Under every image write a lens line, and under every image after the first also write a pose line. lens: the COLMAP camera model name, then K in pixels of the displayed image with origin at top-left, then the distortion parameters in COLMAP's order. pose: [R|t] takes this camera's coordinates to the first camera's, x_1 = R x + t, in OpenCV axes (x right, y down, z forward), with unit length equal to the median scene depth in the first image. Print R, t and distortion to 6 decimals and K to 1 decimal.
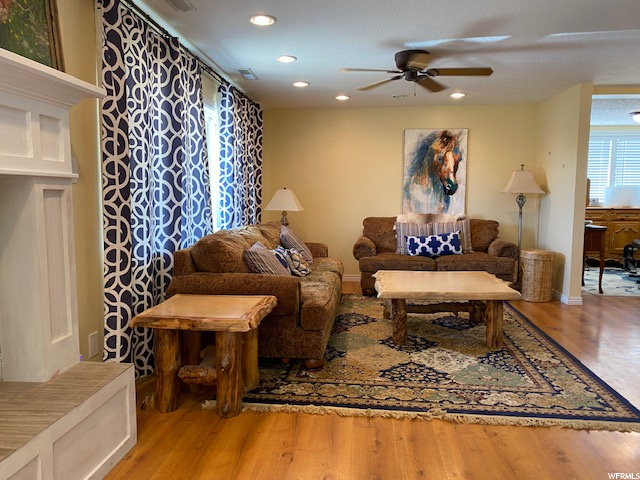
lens RADIAL K [[489.5, 0, 319.7], [0, 489.5, 237.9], [0, 0, 1]] dist [0.040087, -0.046758]
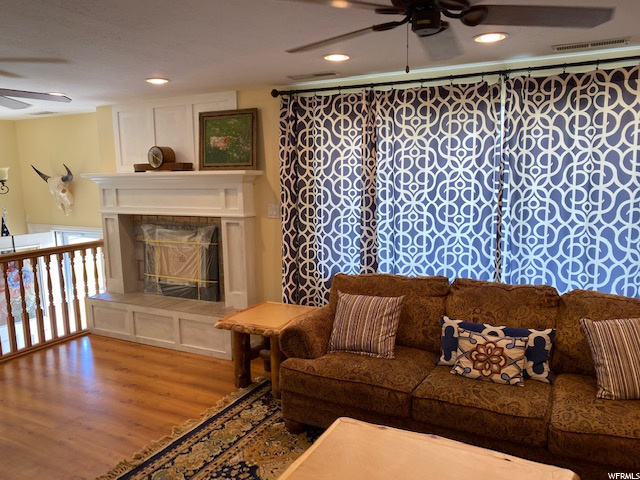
lens RADIAL K [[489.5, 0, 326.1], [0, 489.5, 238.6], [0, 0, 1]] dist [0.040087, -0.046758]
pose [[-0.372242, 0.126068, -0.919534, 0.937466], [-0.067489, 0.984433, 0.162286, -0.298066], [0.925679, 0.122468, -0.357939, 1.595867]]
